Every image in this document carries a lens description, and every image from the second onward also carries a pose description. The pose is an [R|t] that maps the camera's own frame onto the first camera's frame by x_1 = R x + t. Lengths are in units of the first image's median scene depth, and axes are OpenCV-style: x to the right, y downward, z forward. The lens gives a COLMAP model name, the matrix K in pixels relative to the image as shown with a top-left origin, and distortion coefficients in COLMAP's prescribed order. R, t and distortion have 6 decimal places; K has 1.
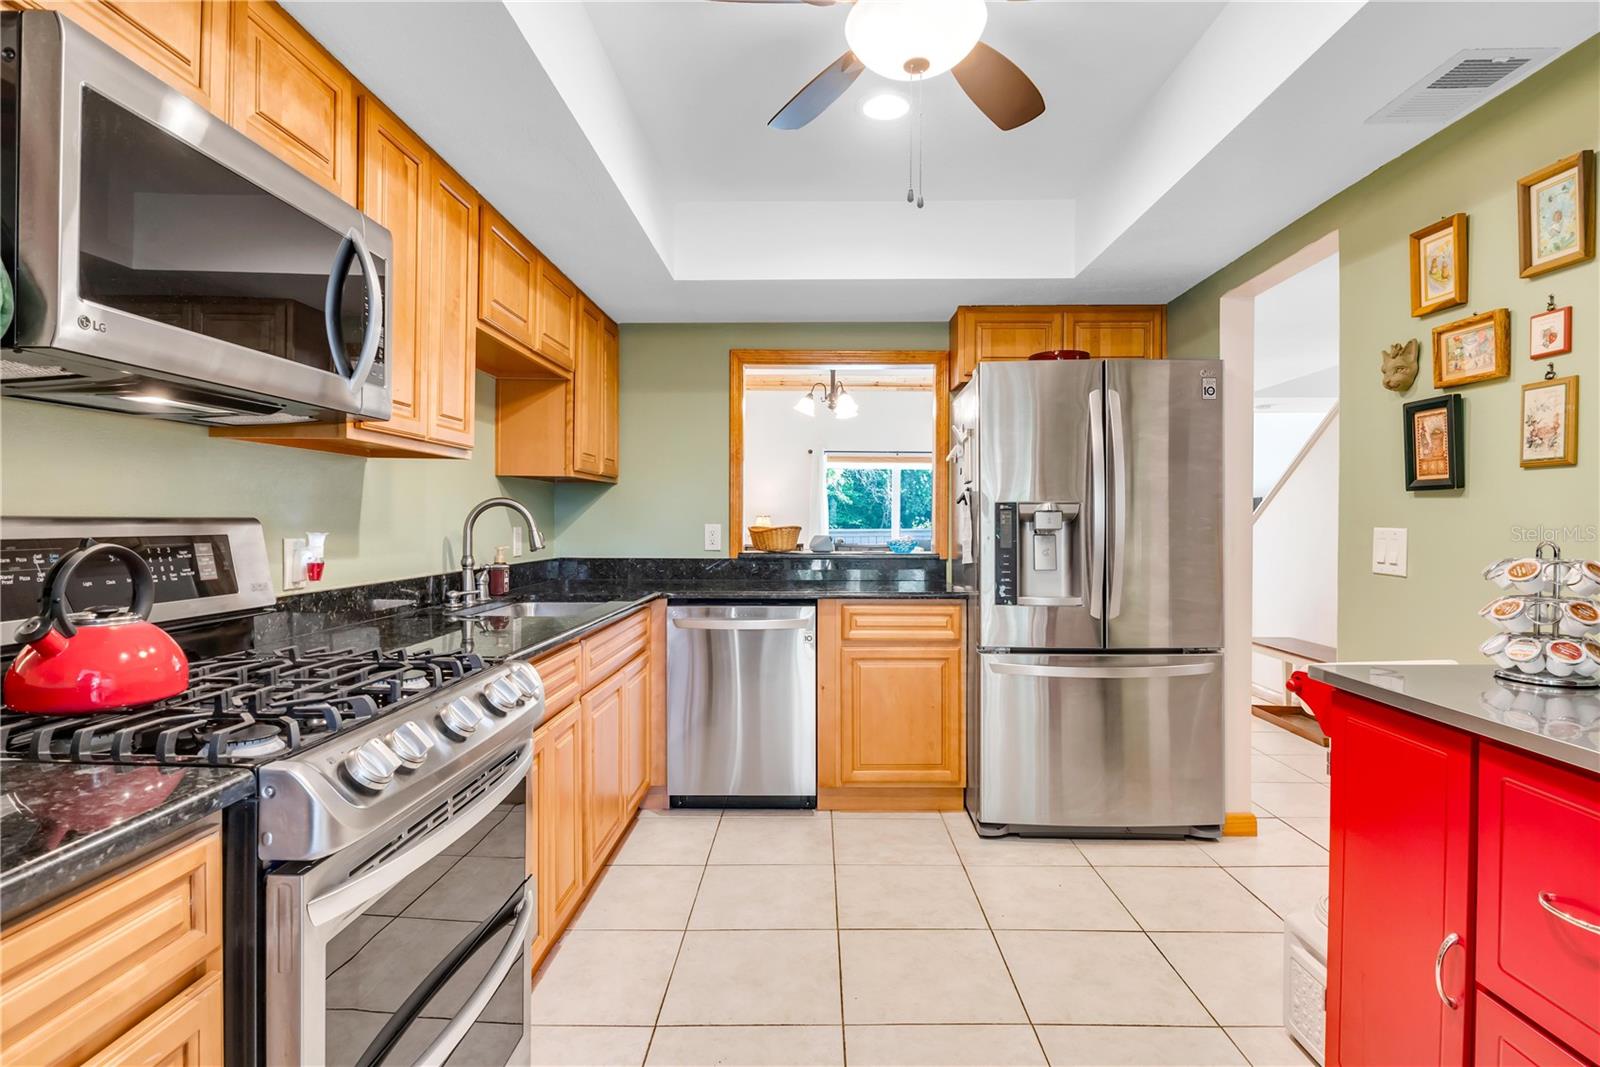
lens RADIAL K [[811.3, 0, 801.9], [0, 811.3, 527.0], [0, 0, 1]] dist [-0.006414, -0.000113]
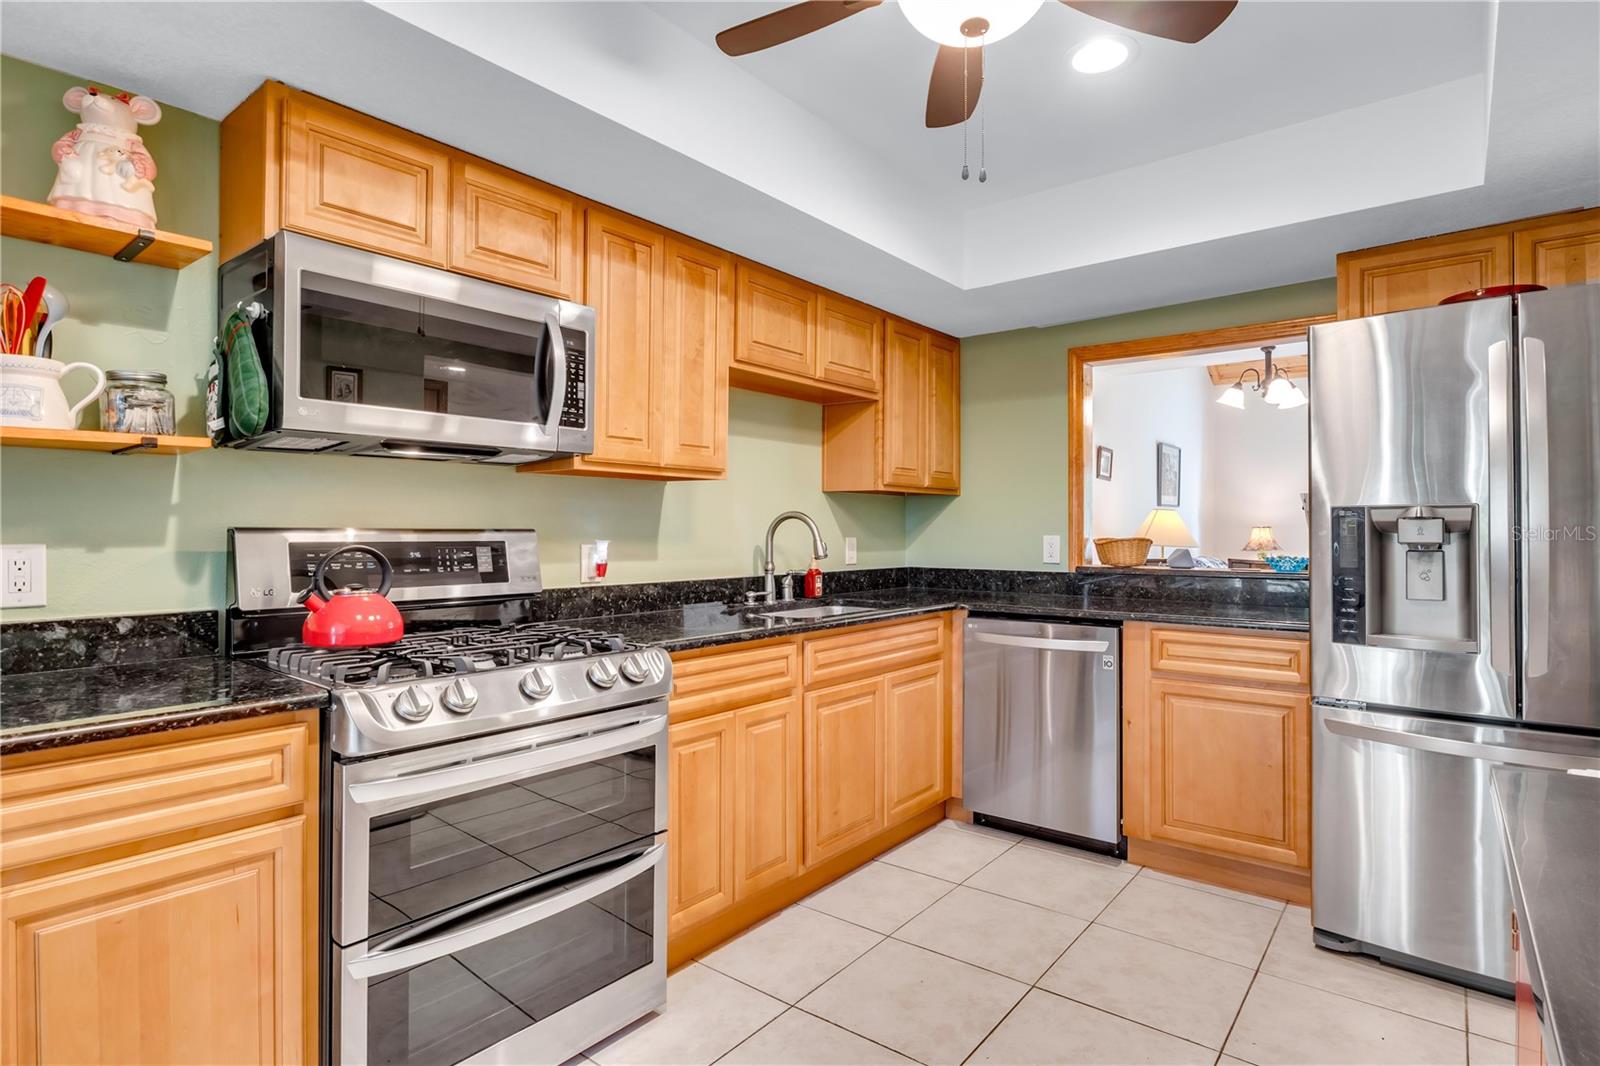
lens RADIAL K [[811.3, 0, 799.9], [0, 811.3, 529.0], [0, 0, 1]] dist [-0.006414, -0.000113]
pose [[0.793530, -0.002365, -0.608526, 0.293487], [-0.004937, 0.999935, -0.010325, 0.000120], [0.608511, 0.011198, 0.793467, 0.093924]]
